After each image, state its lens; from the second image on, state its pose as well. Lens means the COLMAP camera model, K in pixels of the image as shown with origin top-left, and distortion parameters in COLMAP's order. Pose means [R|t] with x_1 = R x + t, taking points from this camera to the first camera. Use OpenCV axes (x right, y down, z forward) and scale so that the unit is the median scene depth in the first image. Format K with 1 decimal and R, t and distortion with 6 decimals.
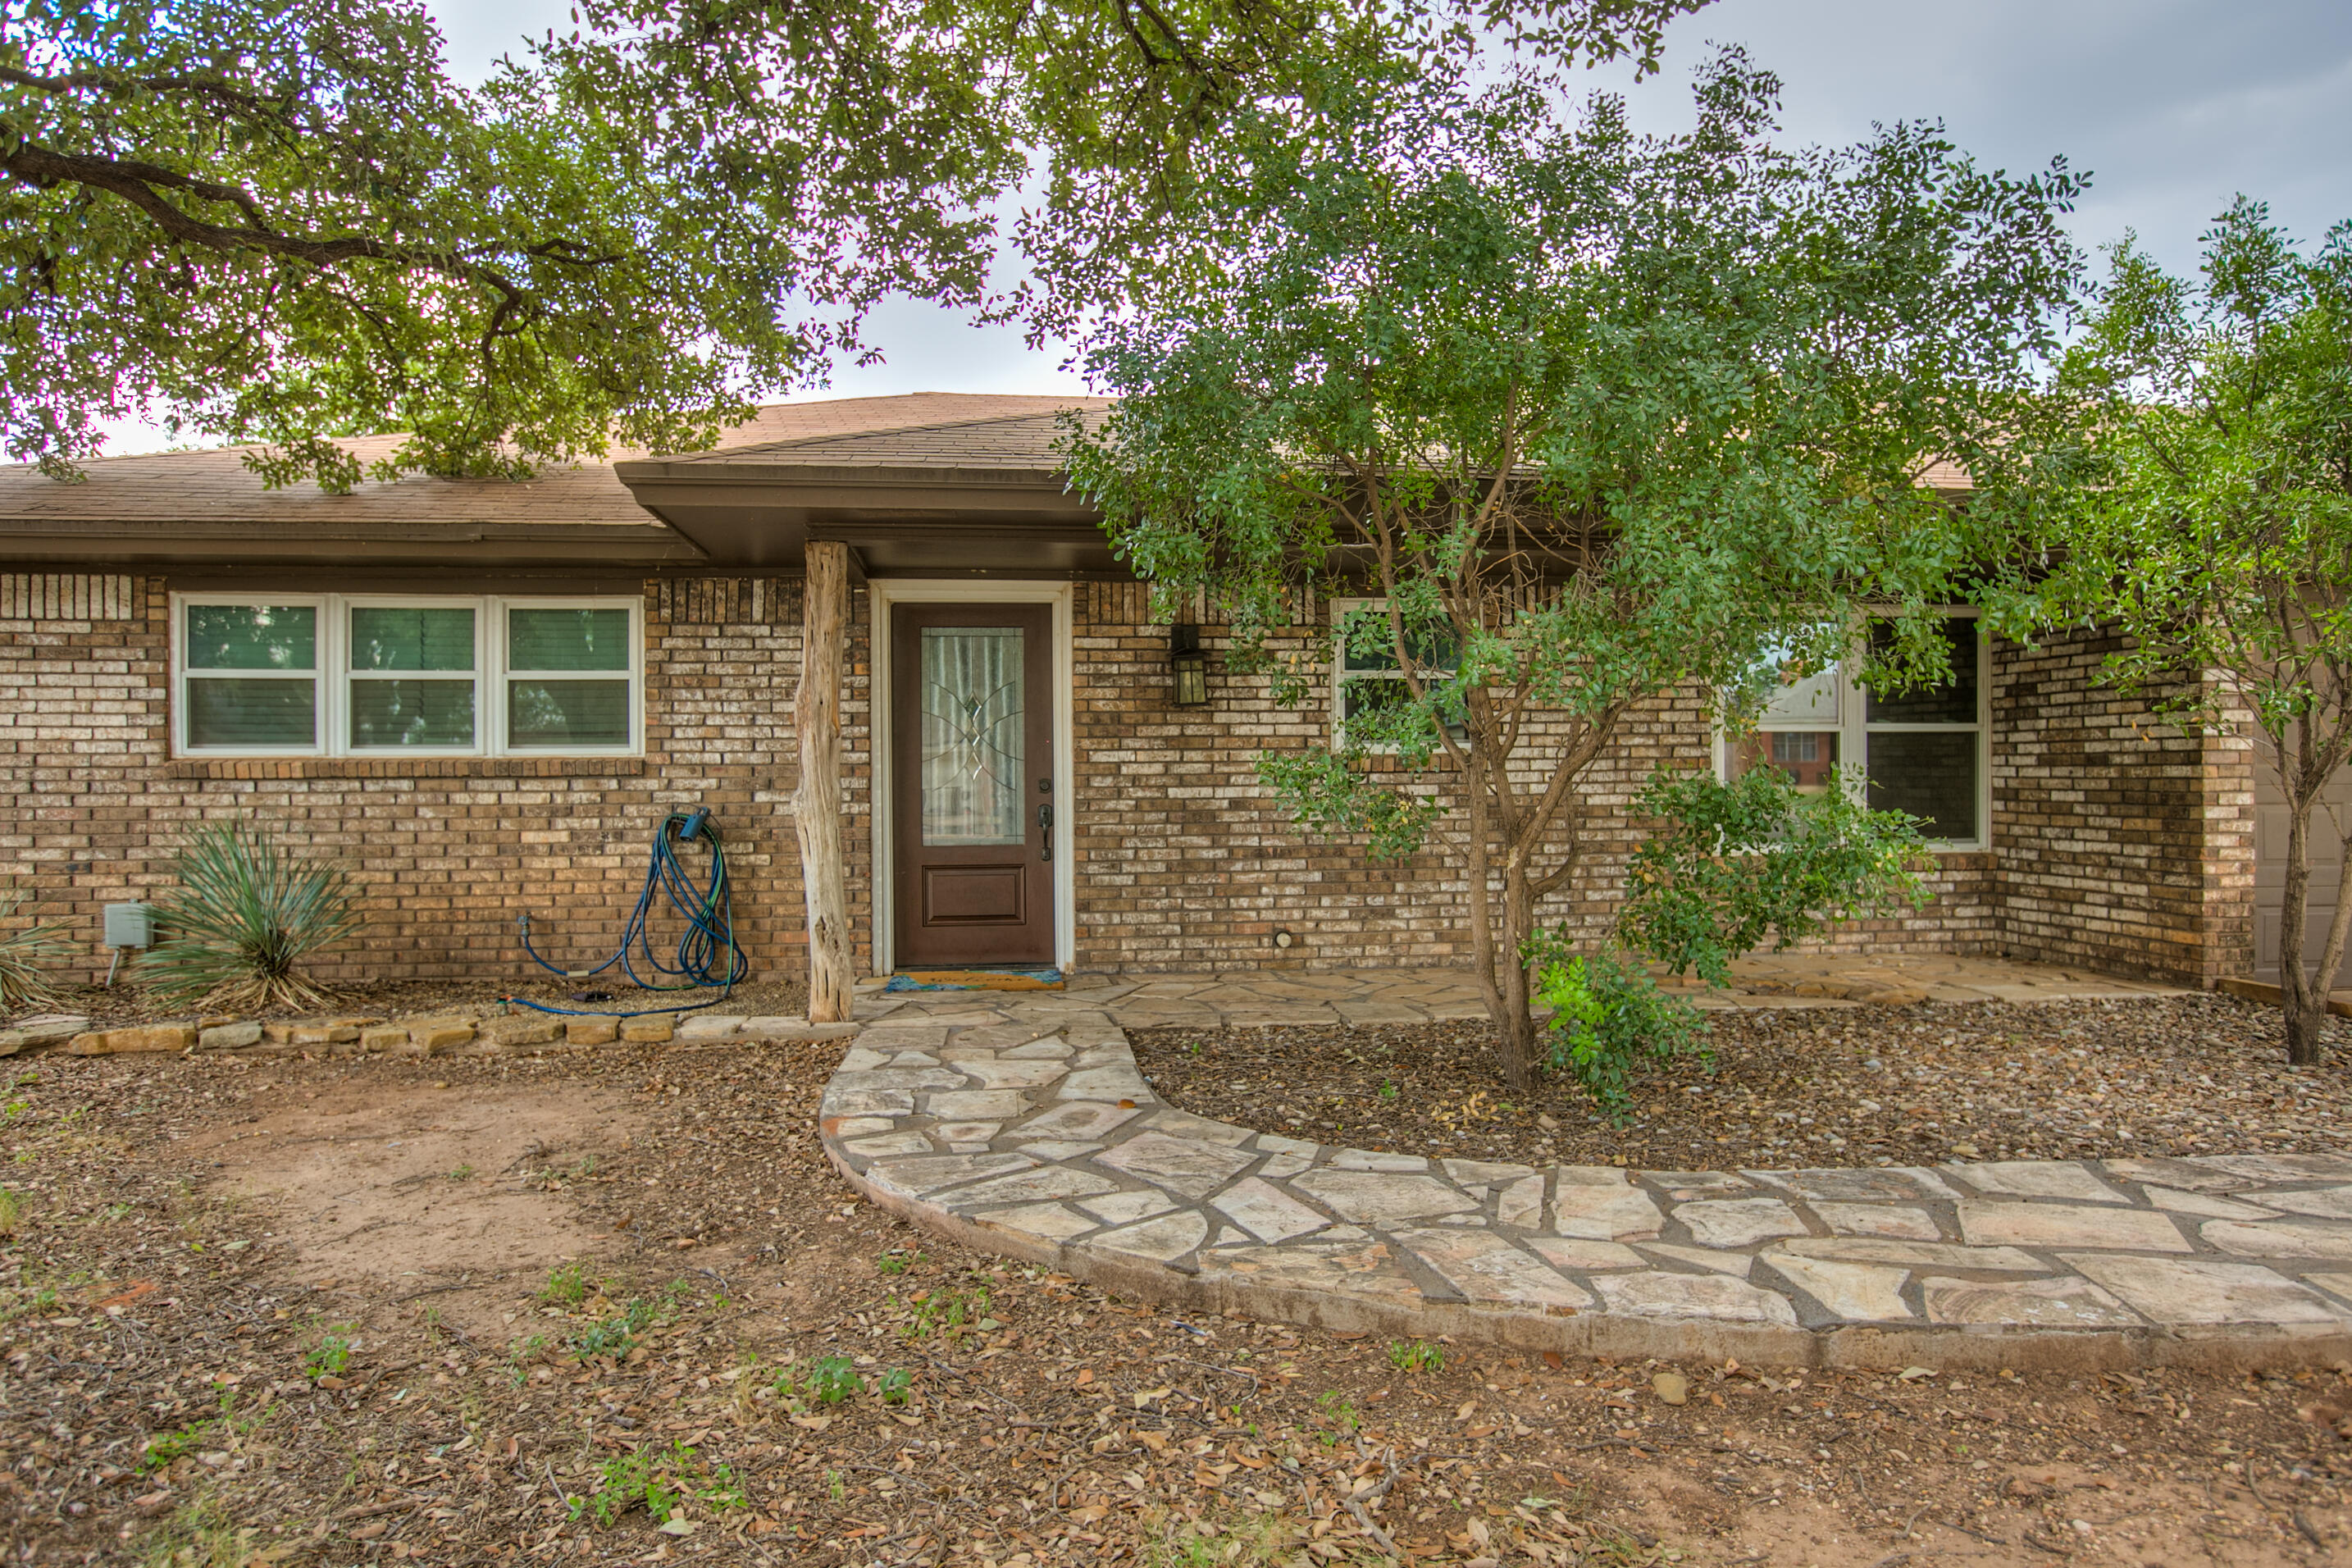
lens RADIAL K [[1544.6, 0, 1175.6], [0, 1544.6, 790.1], [0, 0, 1]] dist [0.002024, 0.013947]
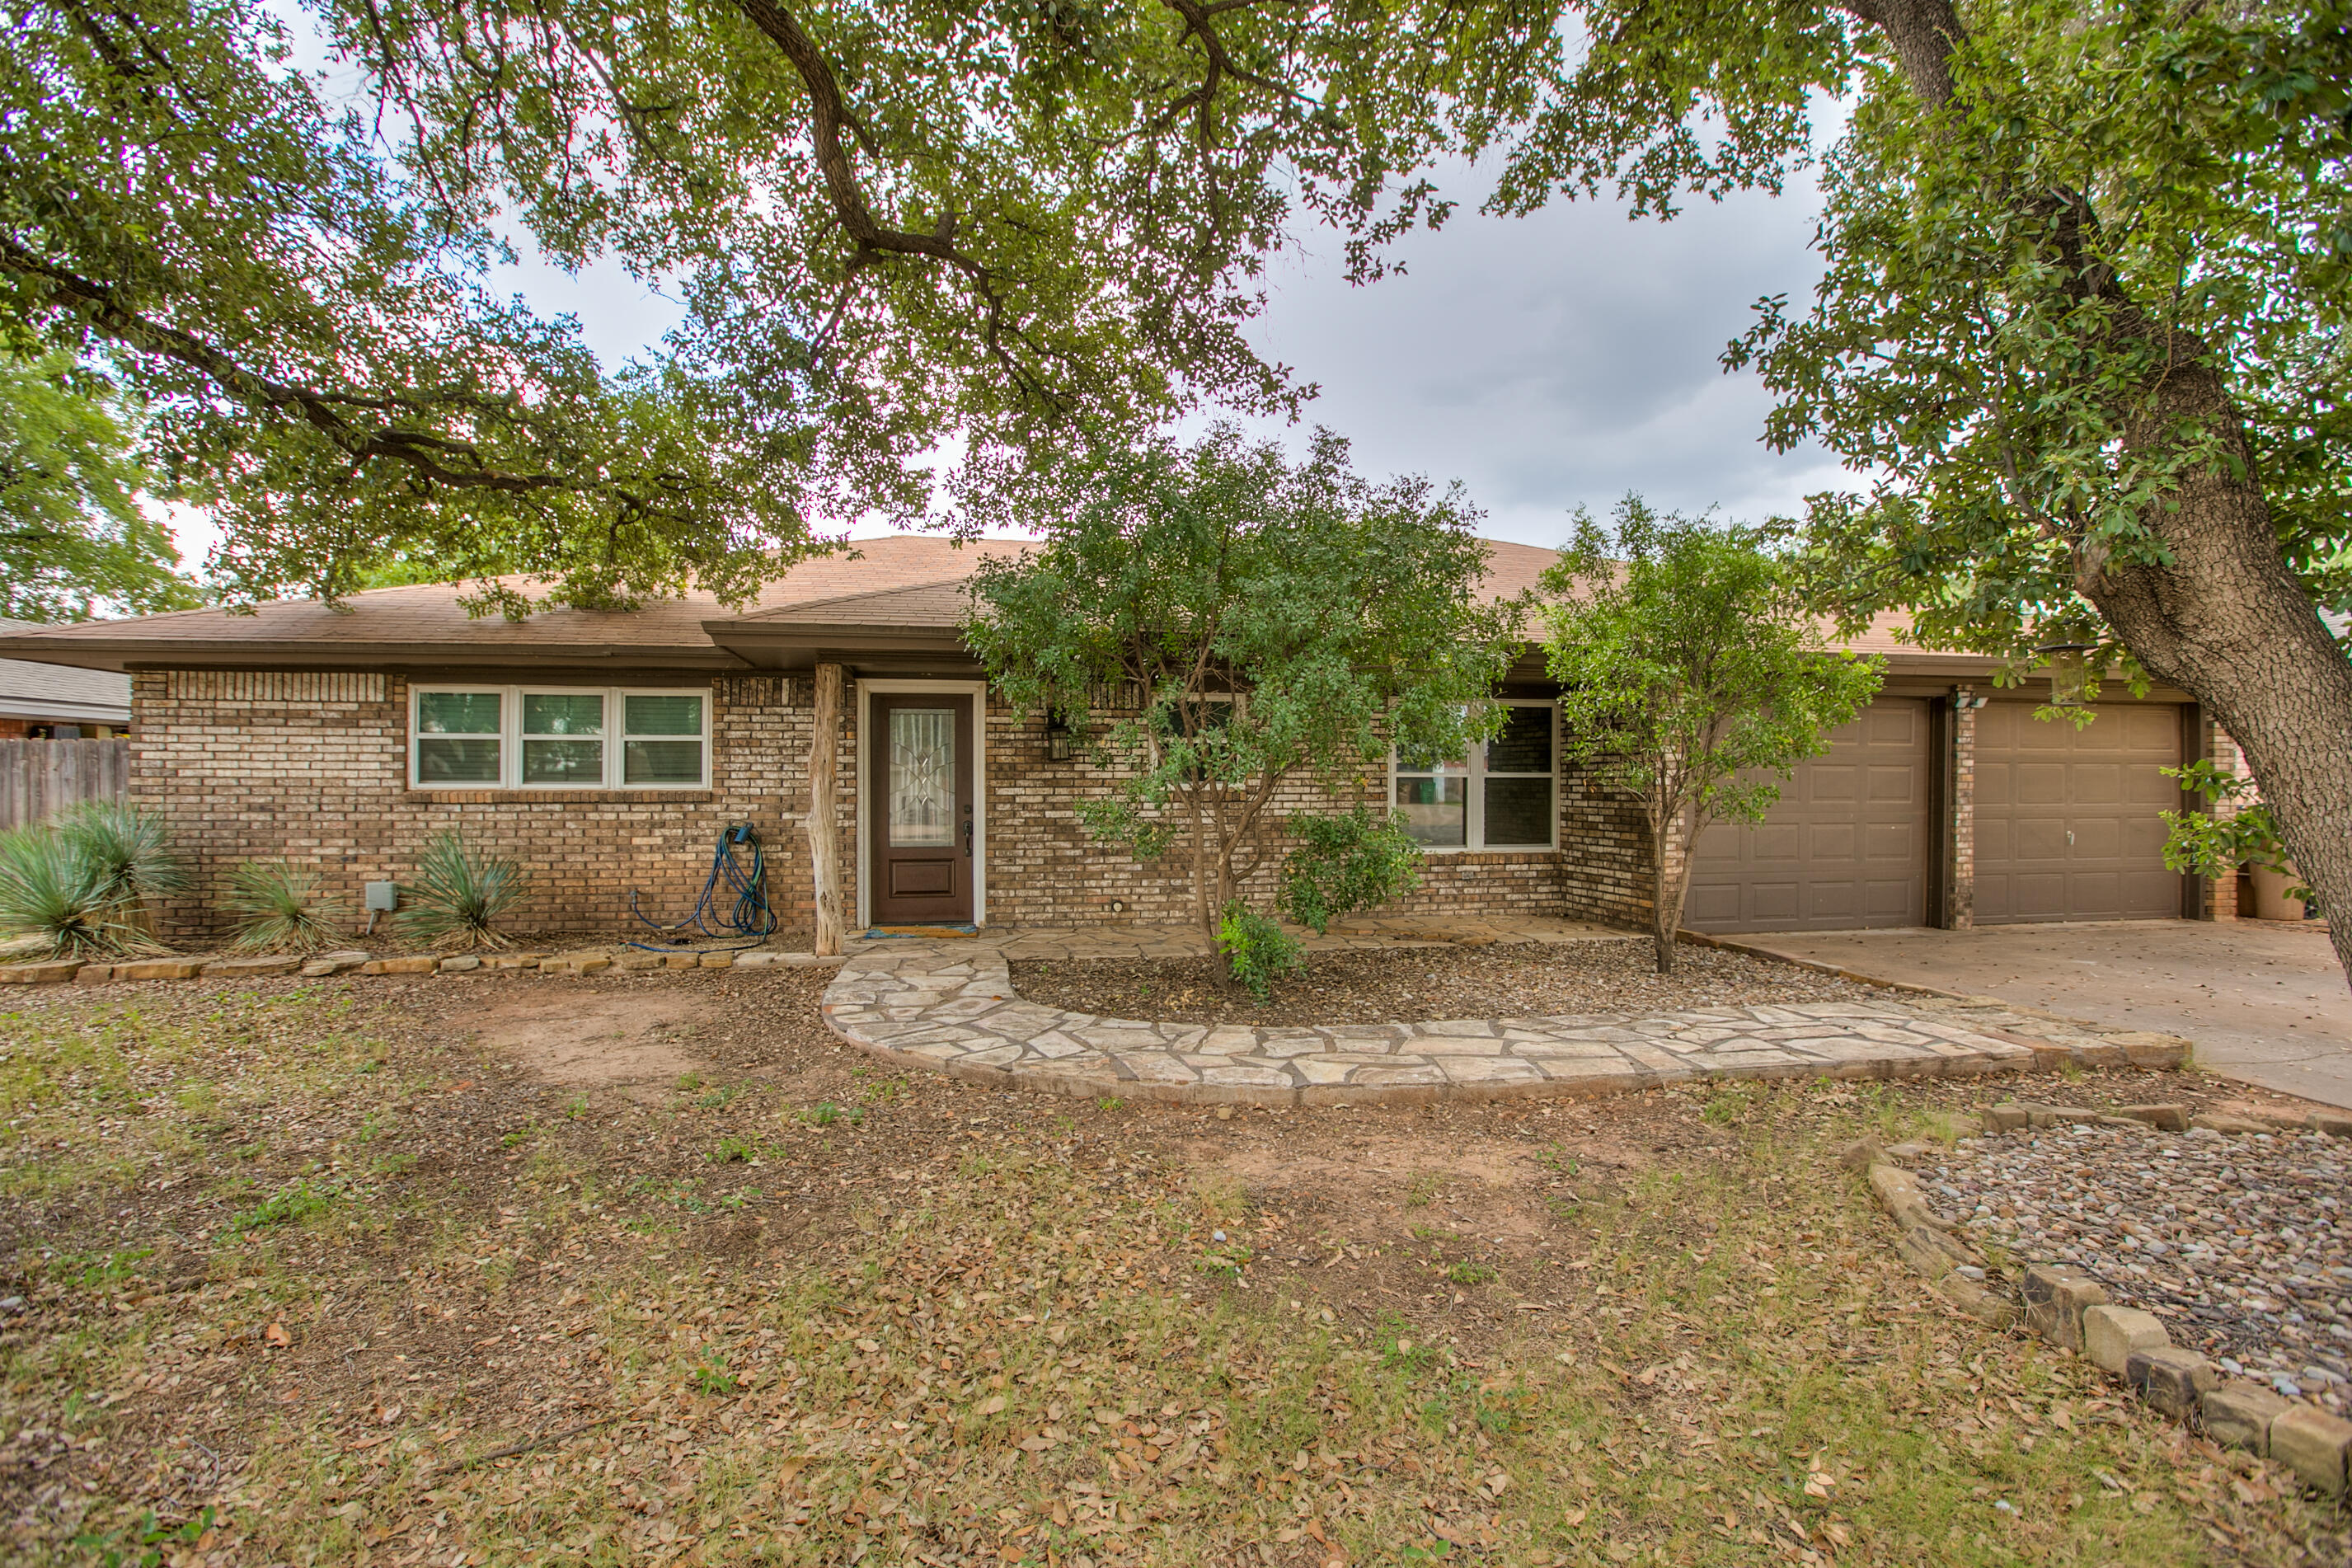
lens RADIAL K [[1105.1, 0, 1154.2], [0, 1105.1, 798.6], [0, 0, 1]] dist [-0.023756, -0.000384]
pose [[0.997972, 0.005858, 0.063392, 0.039387], [-0.005711, 0.999981, -0.002492, -0.013923], [-0.063405, 0.002125, 0.997986, -0.163504]]
